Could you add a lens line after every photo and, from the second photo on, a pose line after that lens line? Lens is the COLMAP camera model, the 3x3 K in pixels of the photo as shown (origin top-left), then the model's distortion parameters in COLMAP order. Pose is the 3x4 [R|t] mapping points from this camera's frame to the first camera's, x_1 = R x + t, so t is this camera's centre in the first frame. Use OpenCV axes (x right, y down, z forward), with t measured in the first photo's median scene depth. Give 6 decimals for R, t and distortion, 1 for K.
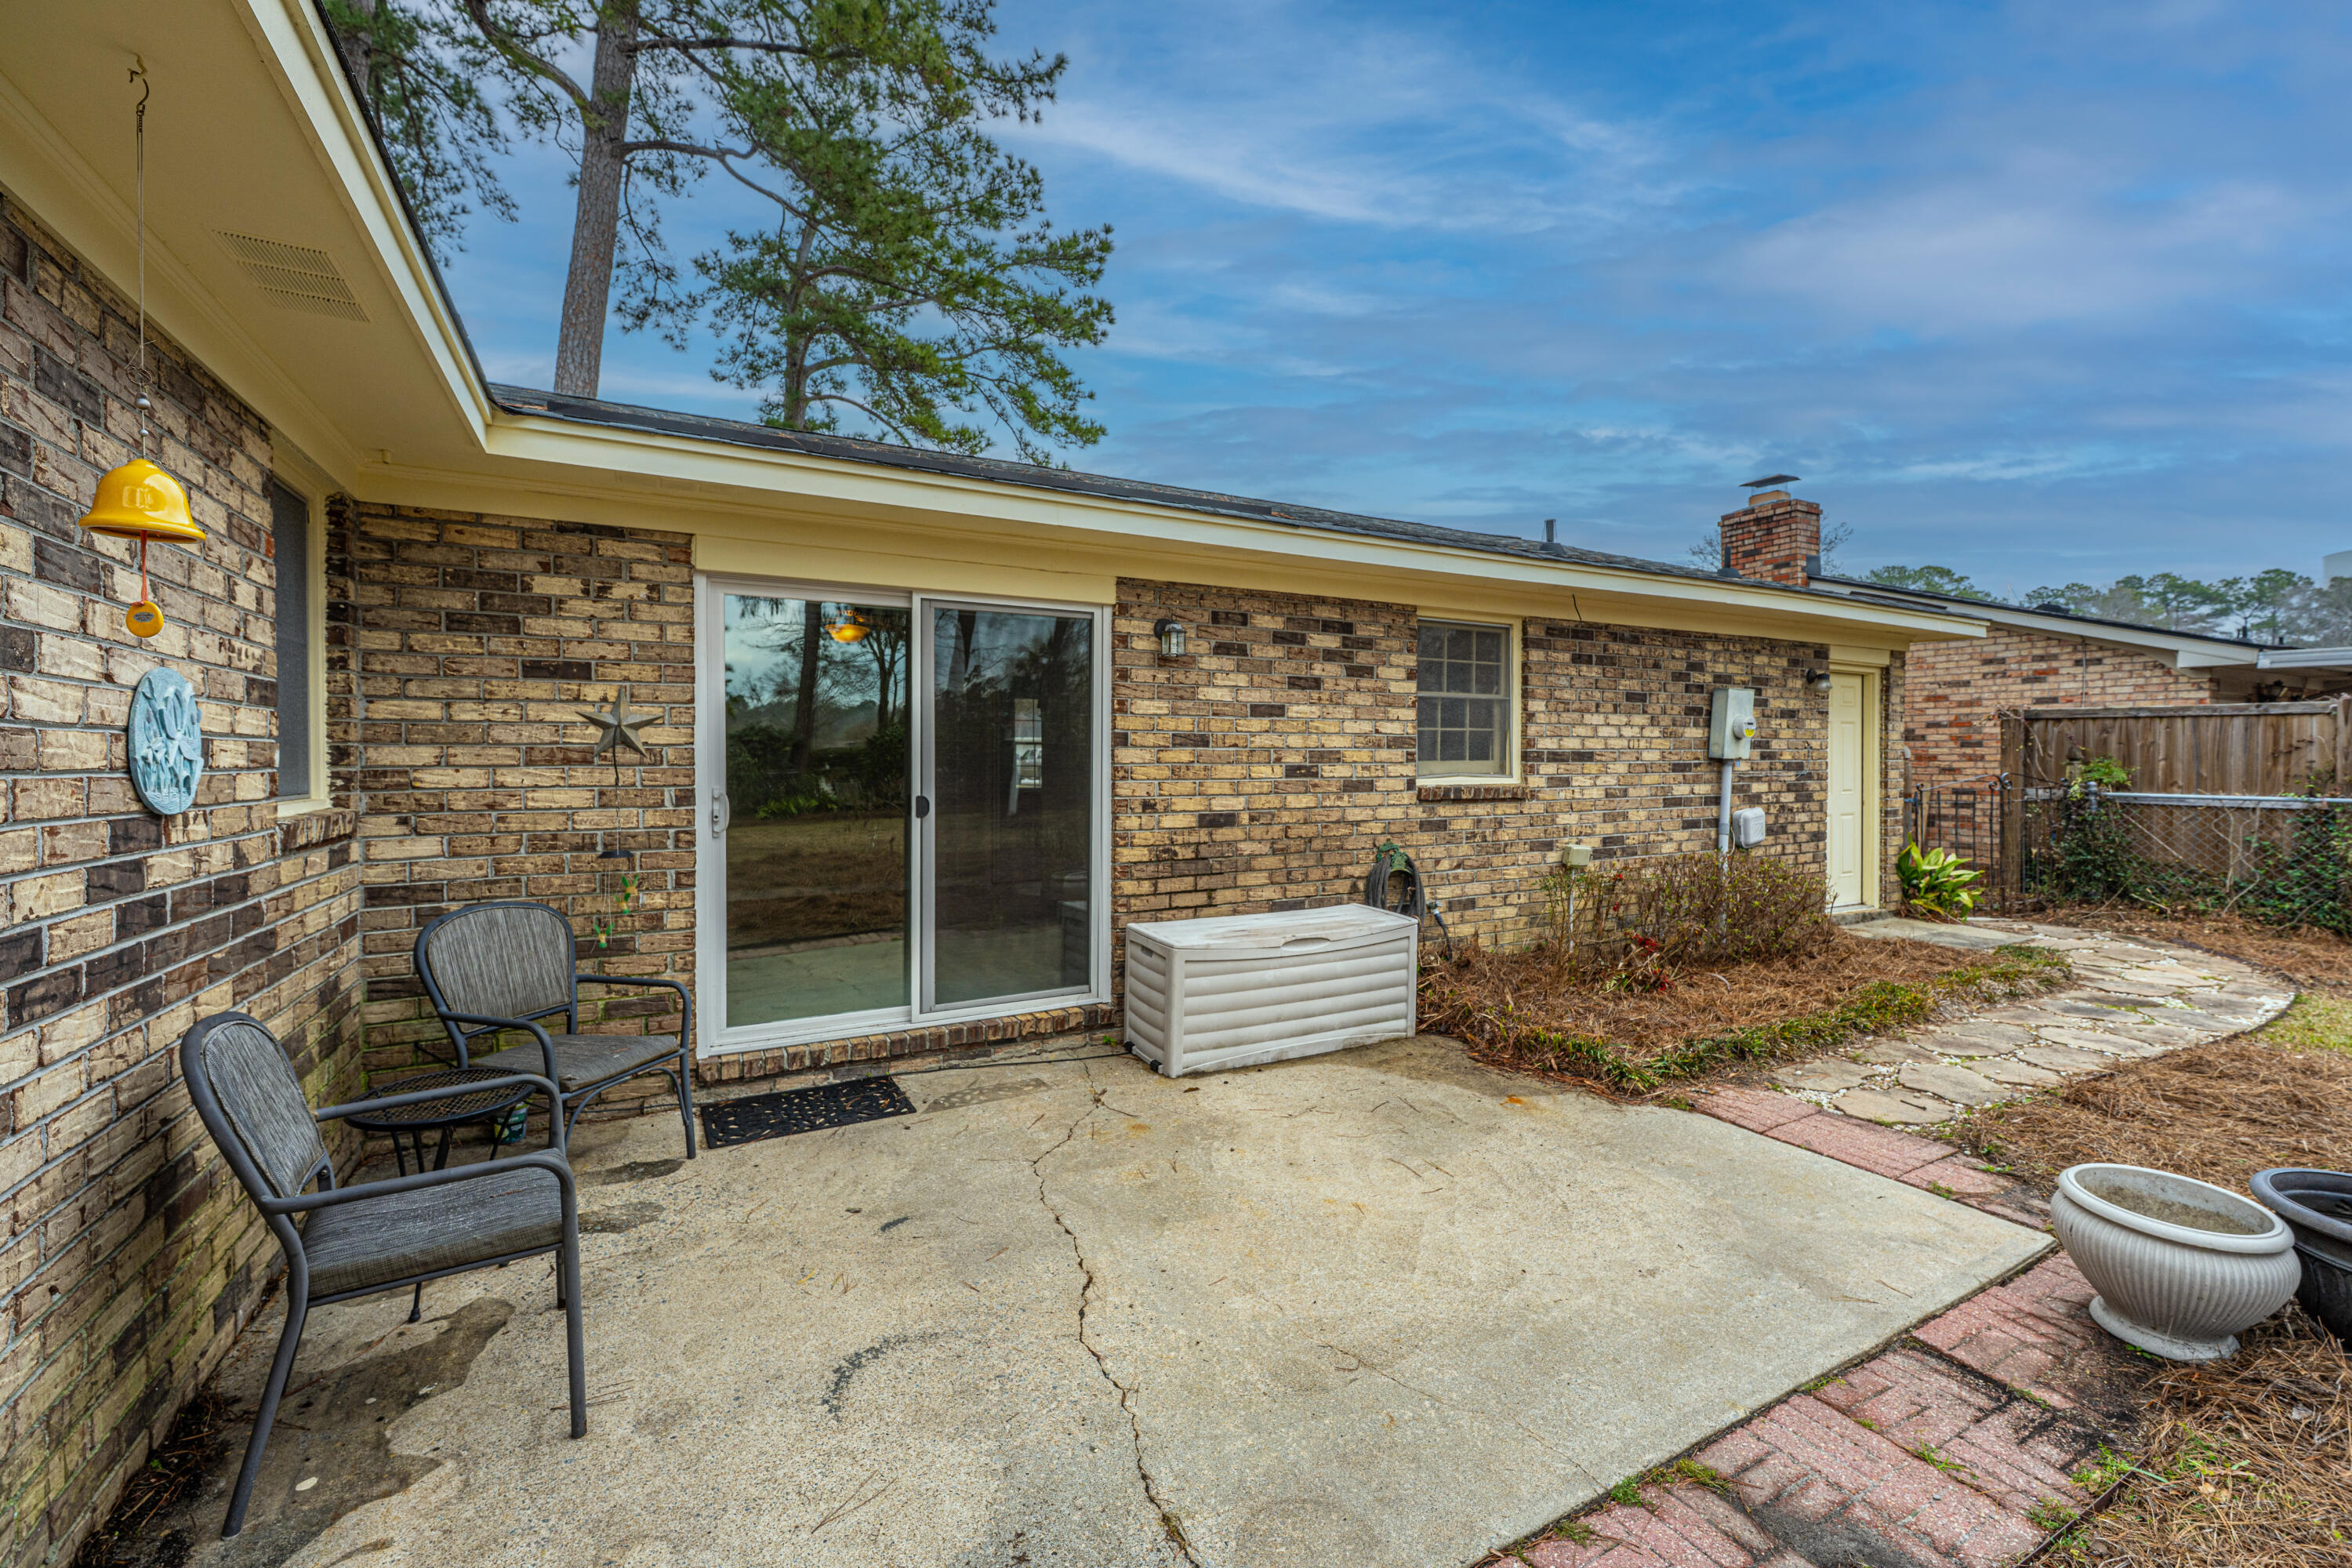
lens RADIAL K [[970.5, 0, 1208.4], [0, 970.5, 763.5], [0, 0, 1]] dist [0.000882, 0.000500]
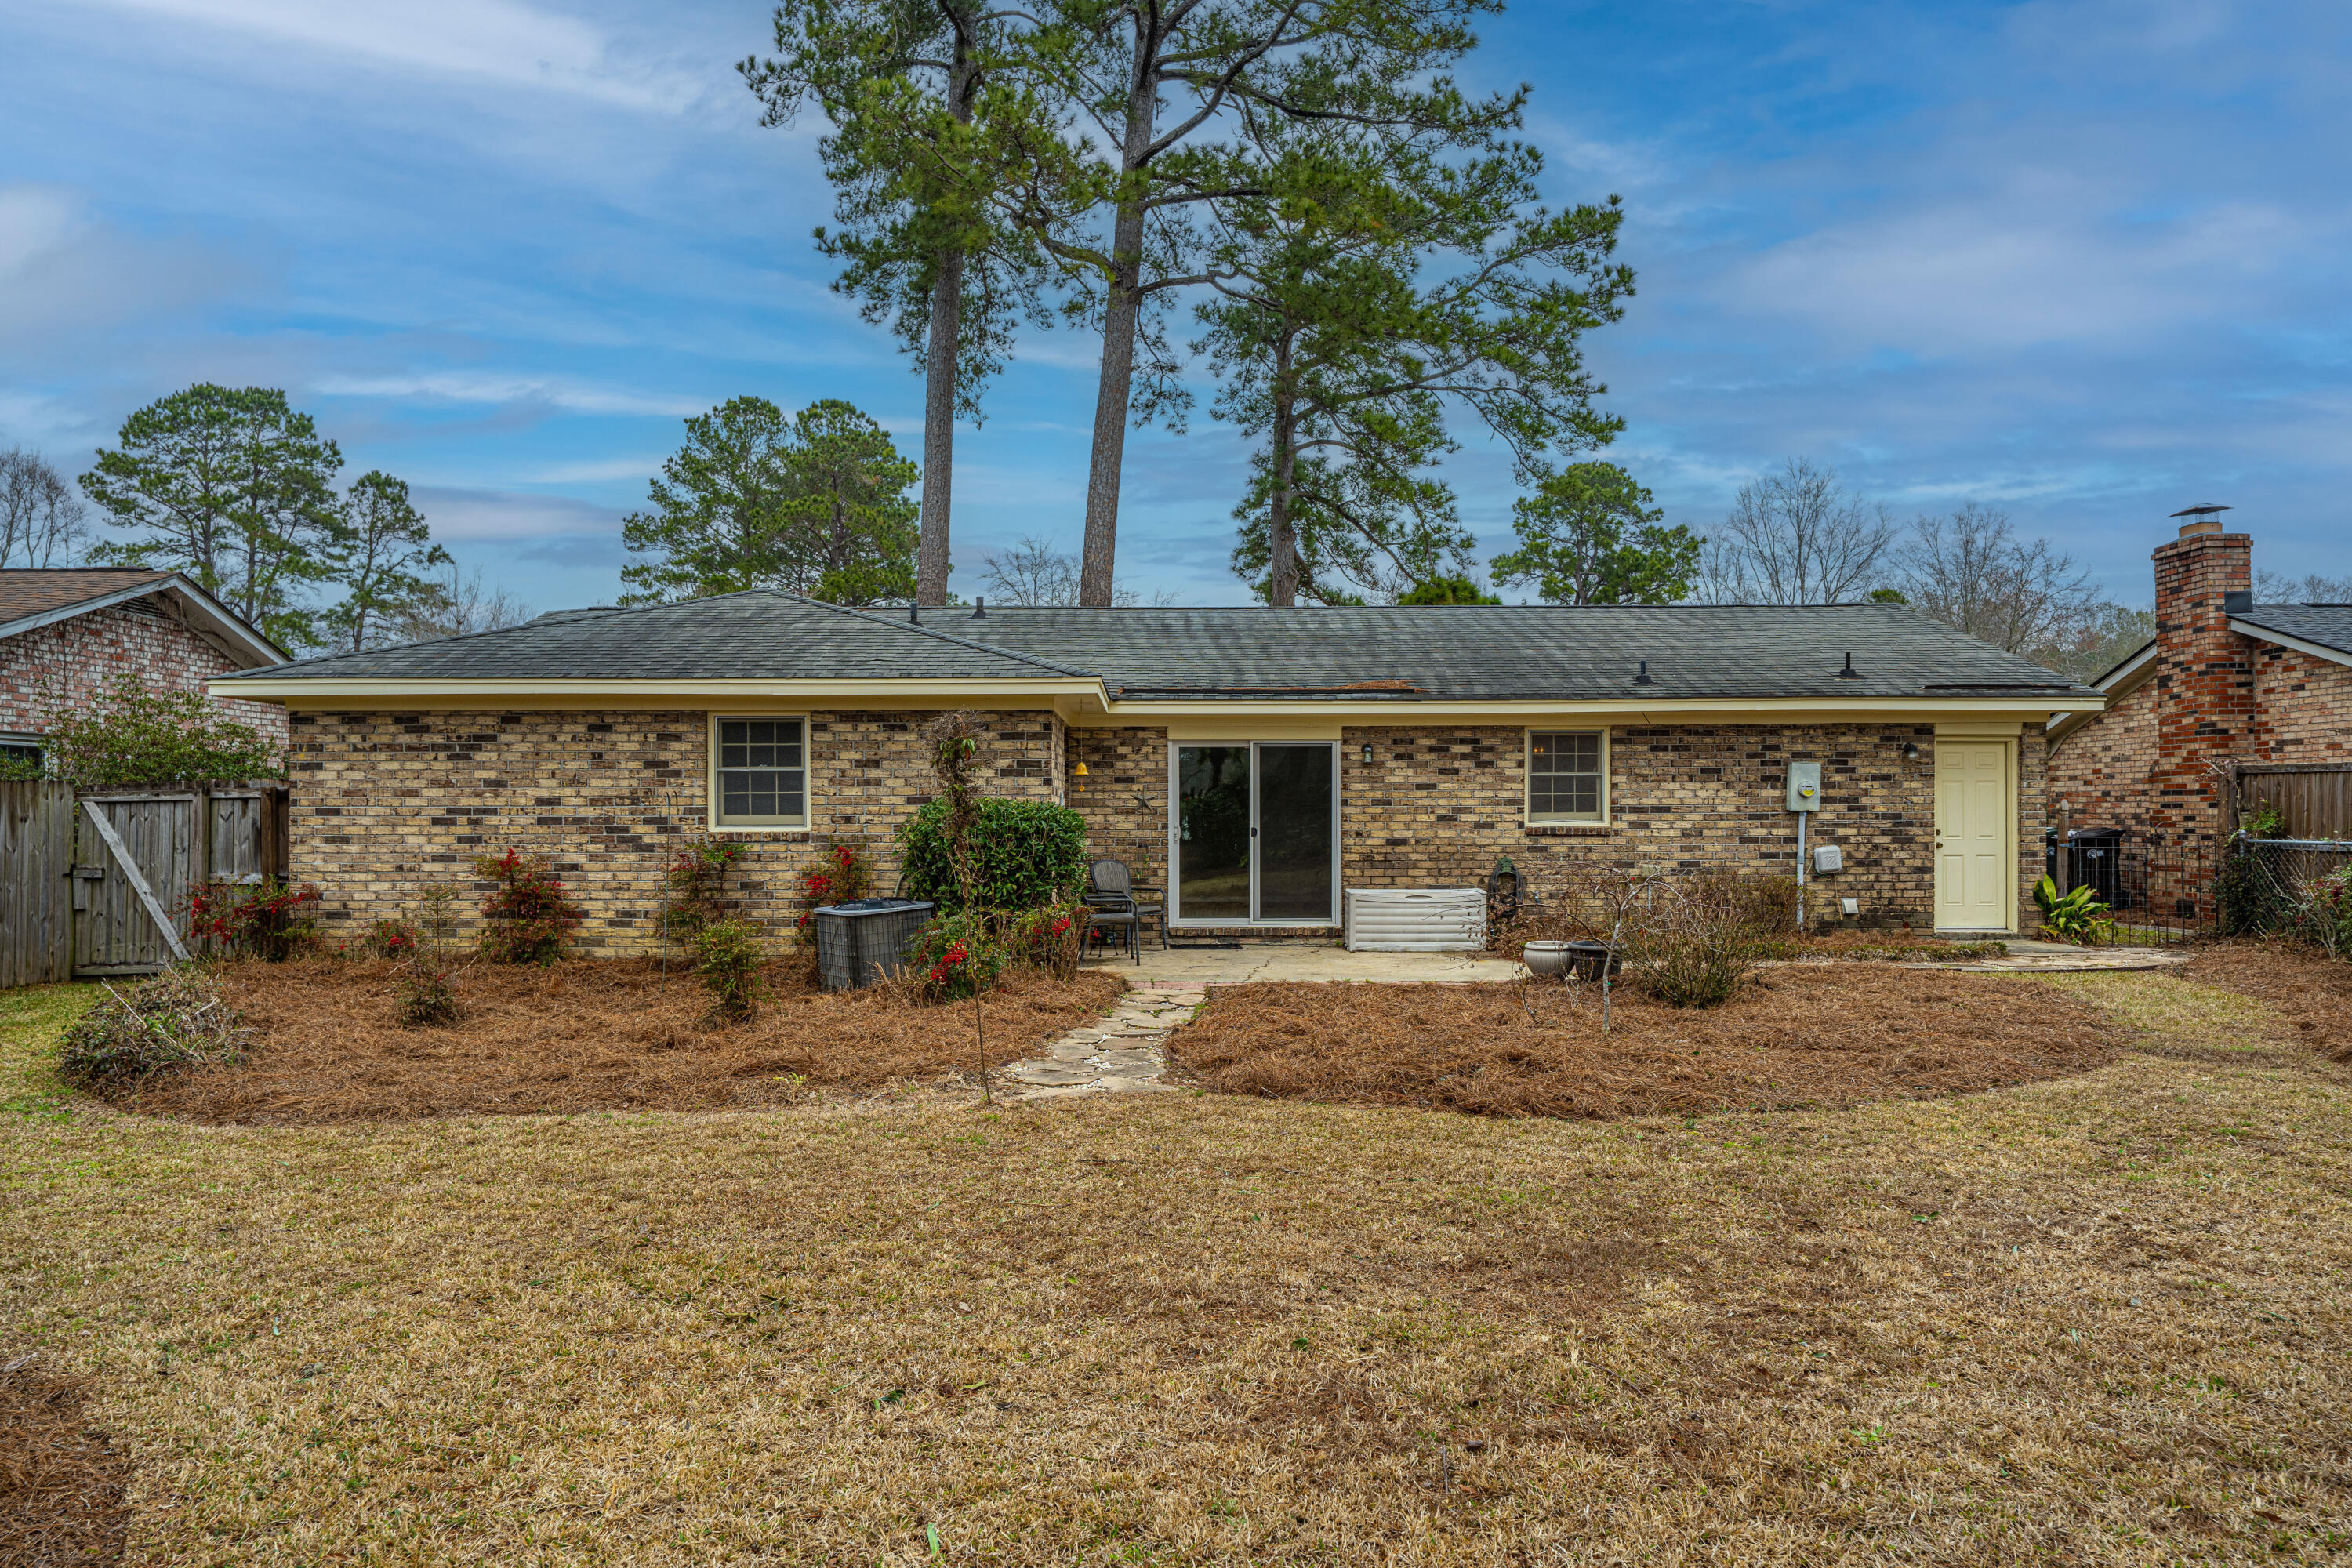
lens RADIAL K [[1615.5, 0, 1134.8], [0, 1615.5, 865.7], [0, 0, 1]] dist [0.000206, 0.001668]
pose [[0.859390, 0.014920, -0.511103, 1.256325], [-0.000934, 0.999618, 0.027610, 0.015565], [0.511320, -0.023251, 0.859076, -2.161483]]
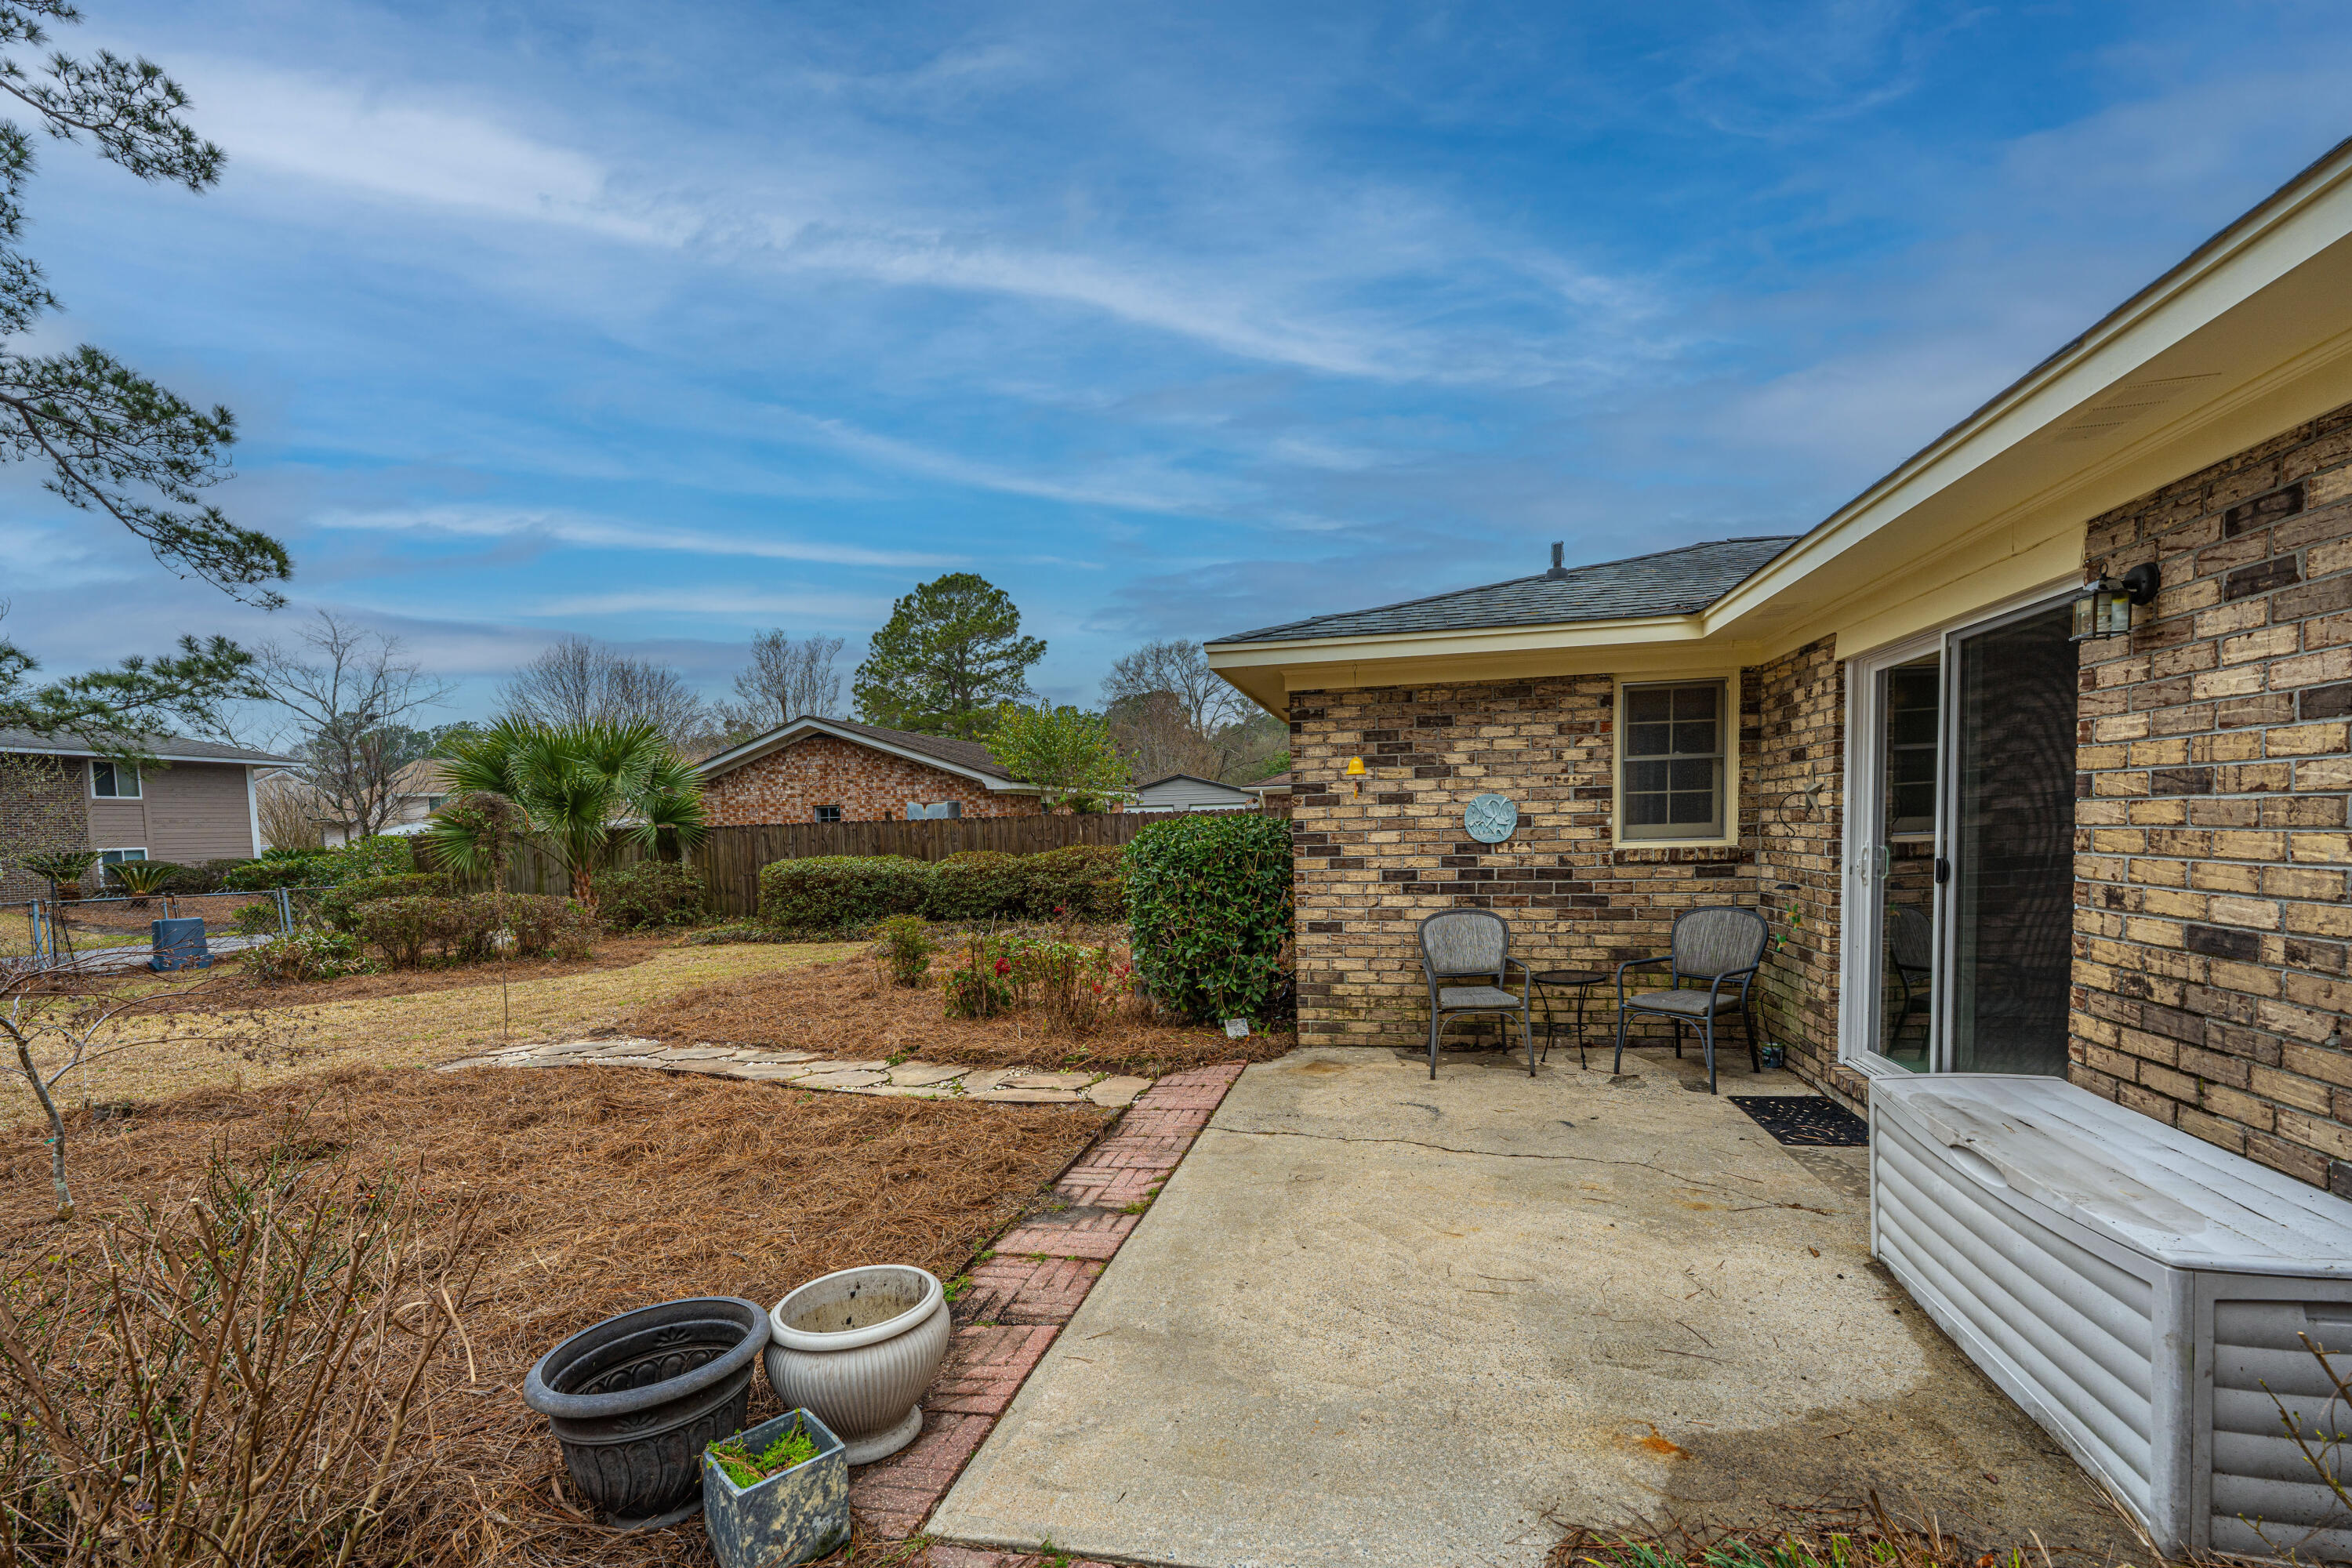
lens RADIAL K [[970.5, 0, 1173.8], [0, 970.5, 912.9], [0, 0, 1]] dist [0.000882, 0.000500]
pose [[-0.685392, 0.086378, -0.723033, 0.723915], [0.025272, 0.995163, 0.094932, -0.016732], [0.727736, 0.046793, -0.684260, 0.948328]]
